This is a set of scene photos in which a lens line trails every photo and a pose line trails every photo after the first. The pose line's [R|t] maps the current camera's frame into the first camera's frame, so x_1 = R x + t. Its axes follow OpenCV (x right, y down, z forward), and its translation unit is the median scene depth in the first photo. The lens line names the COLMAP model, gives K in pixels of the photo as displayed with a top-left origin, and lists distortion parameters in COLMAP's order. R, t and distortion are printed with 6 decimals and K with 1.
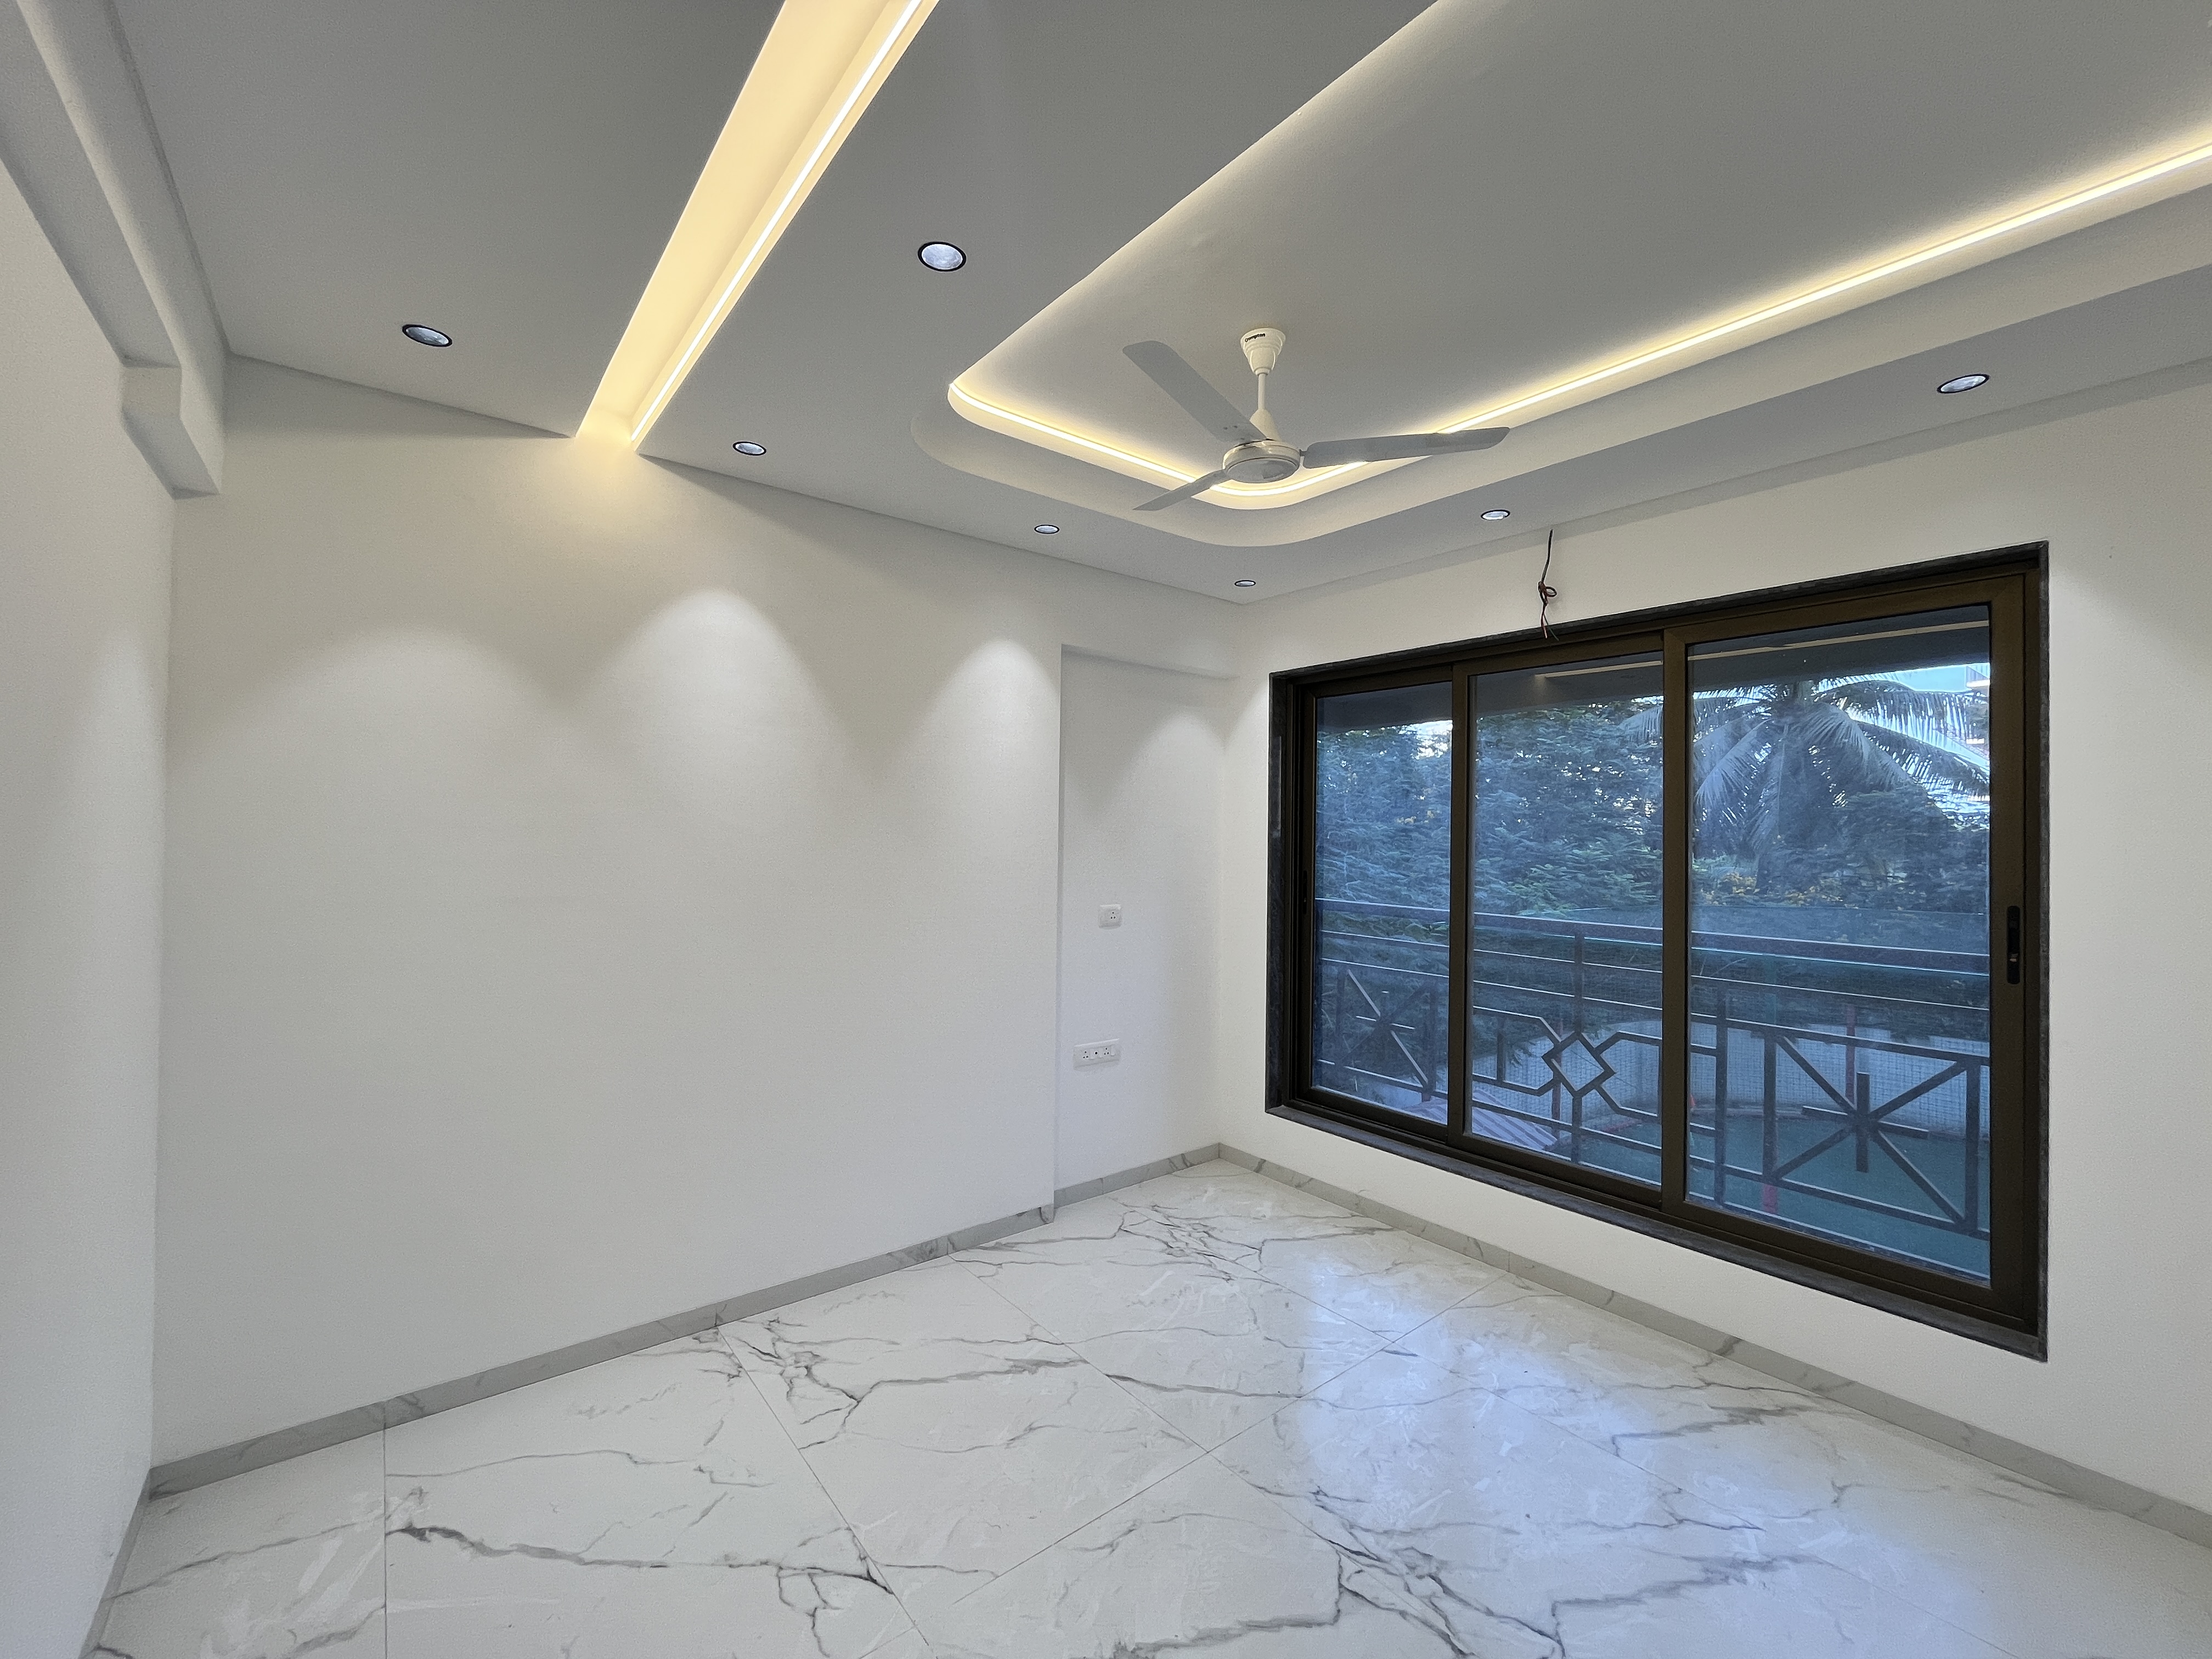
lens RADIAL K [[897.7, 0, 1099.7], [0, 897.7, 828.7], [0, 0, 1]] dist [-0.005782, -0.000280]
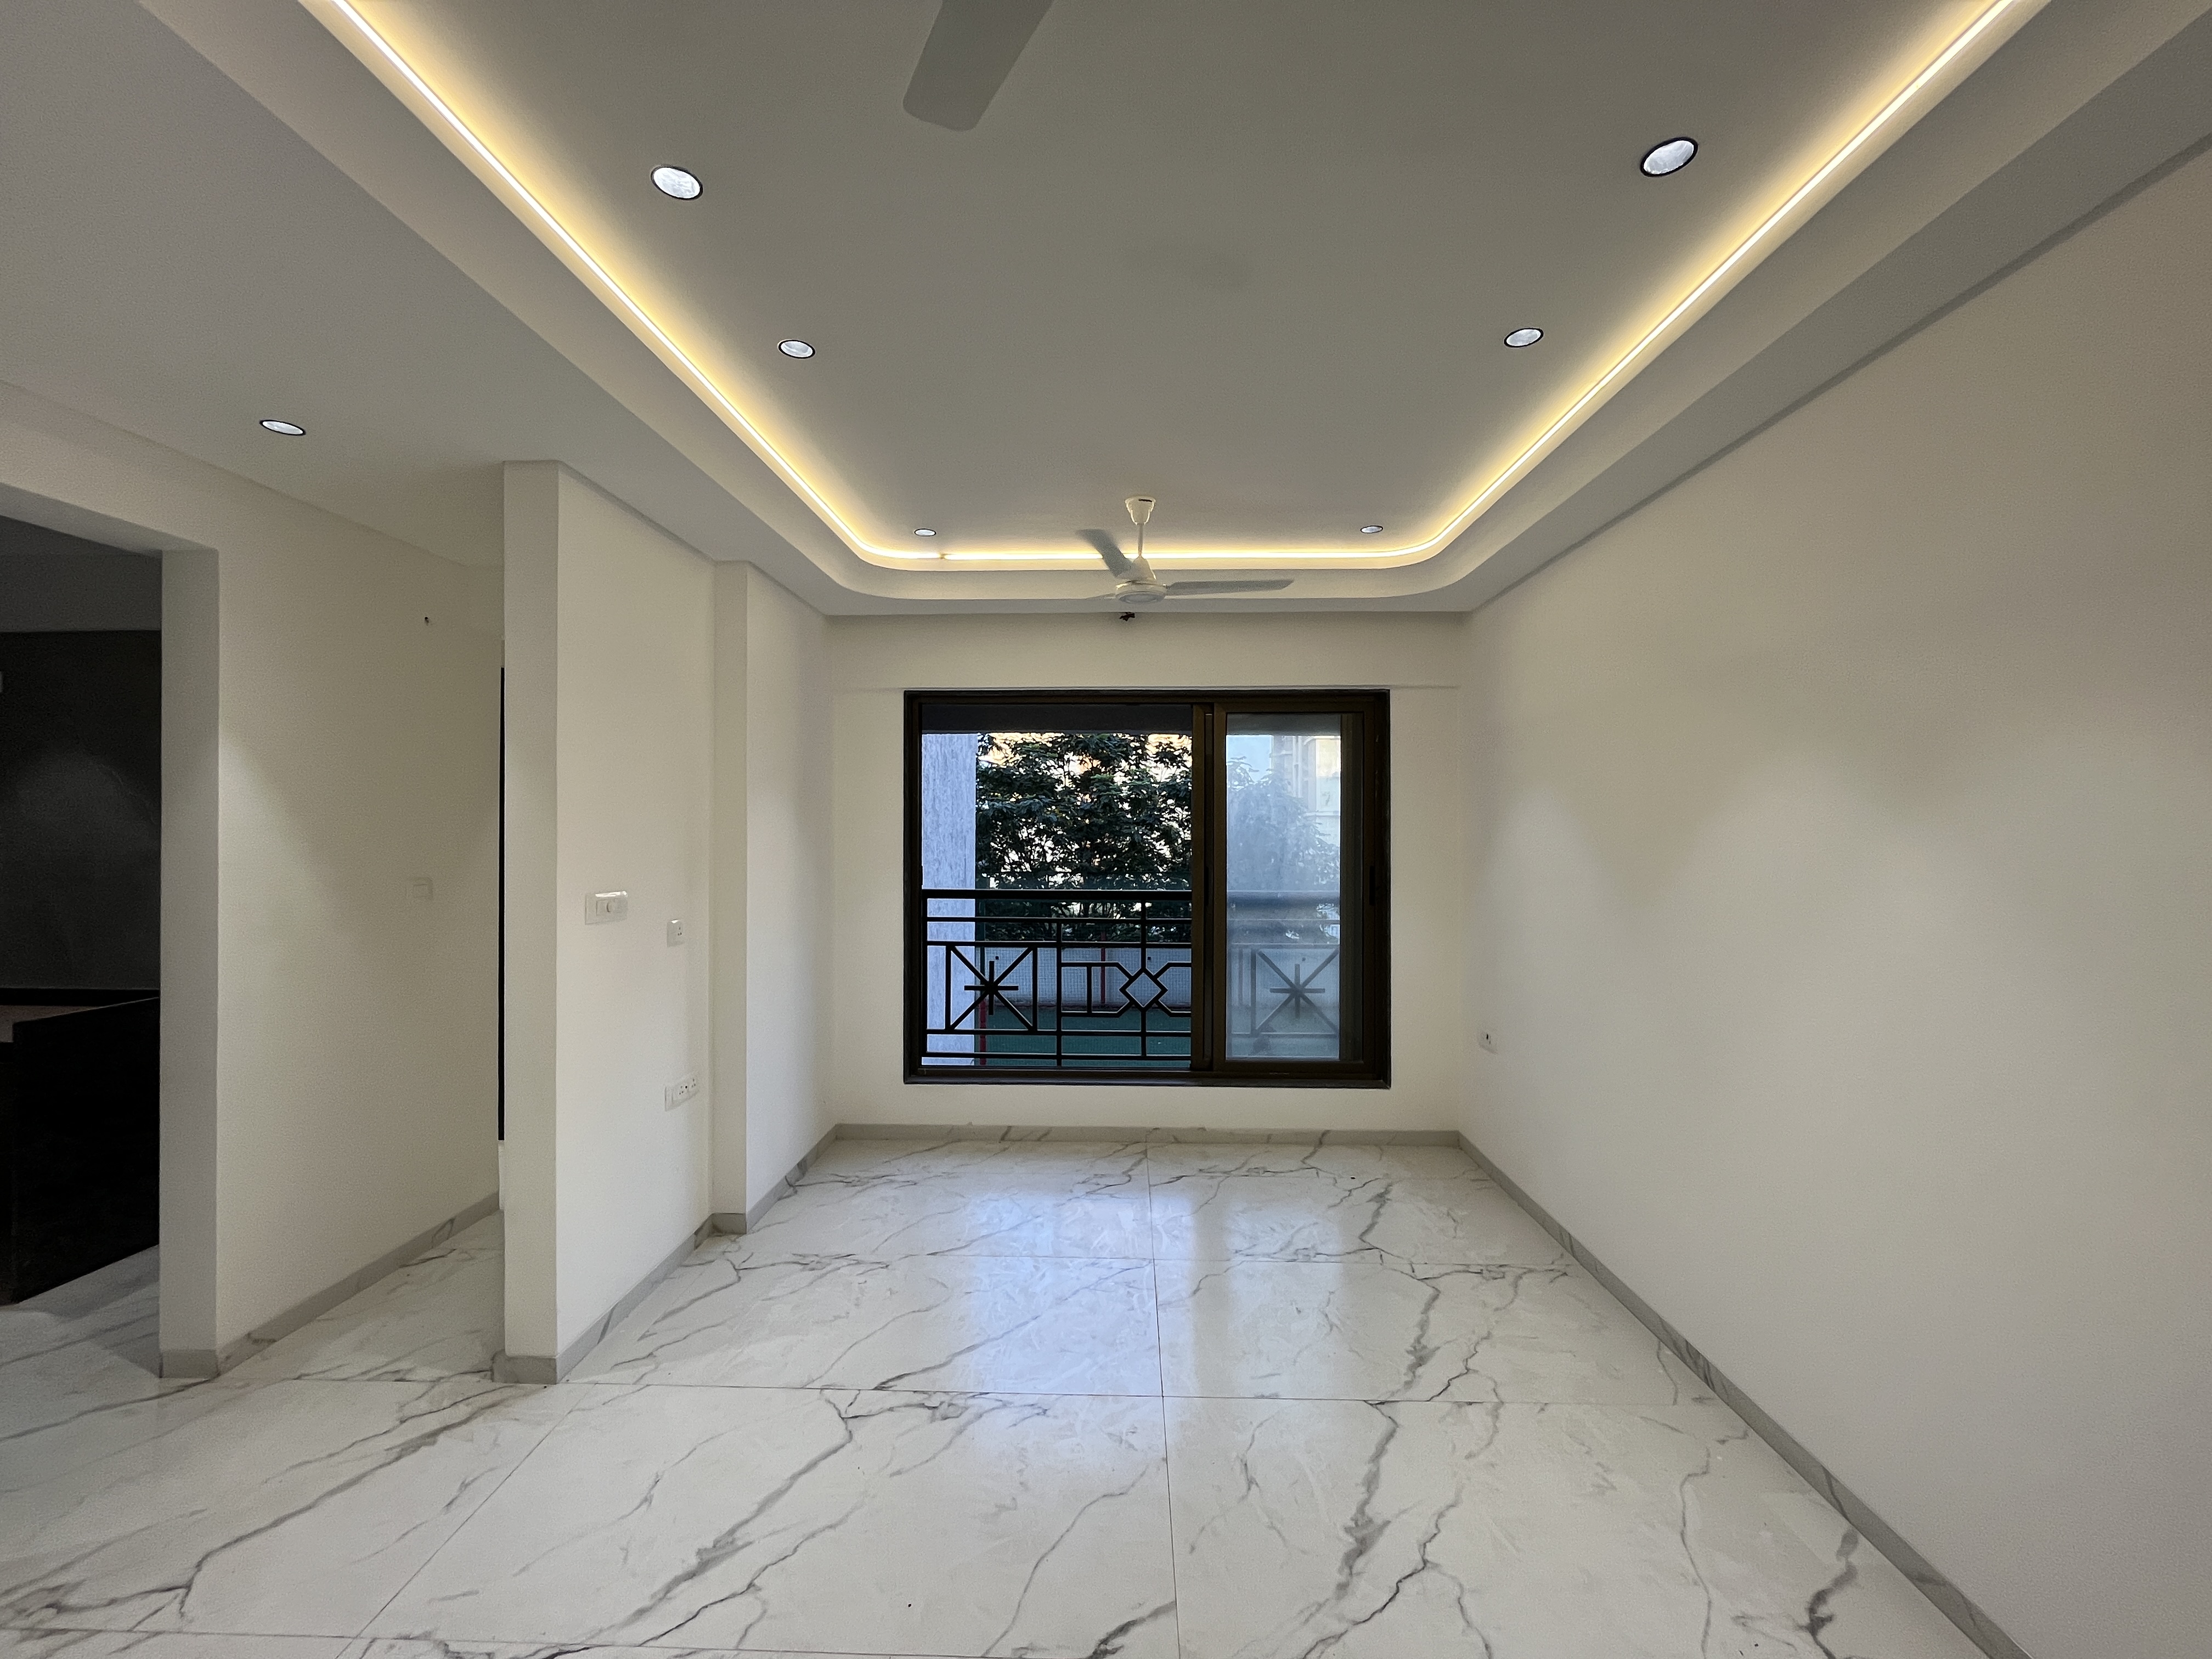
lens RADIAL K [[897.7, 0, 1099.7], [0, 897.7, 828.7], [0, 0, 1]] dist [-0.005782, -0.000280]
pose [[0.630888, -0.005432, 0.775855, -0.725779], [0.002444, 0.999984, 0.005014, 0.000030], [-0.775870, -0.001267, 0.630892, 0.176367]]
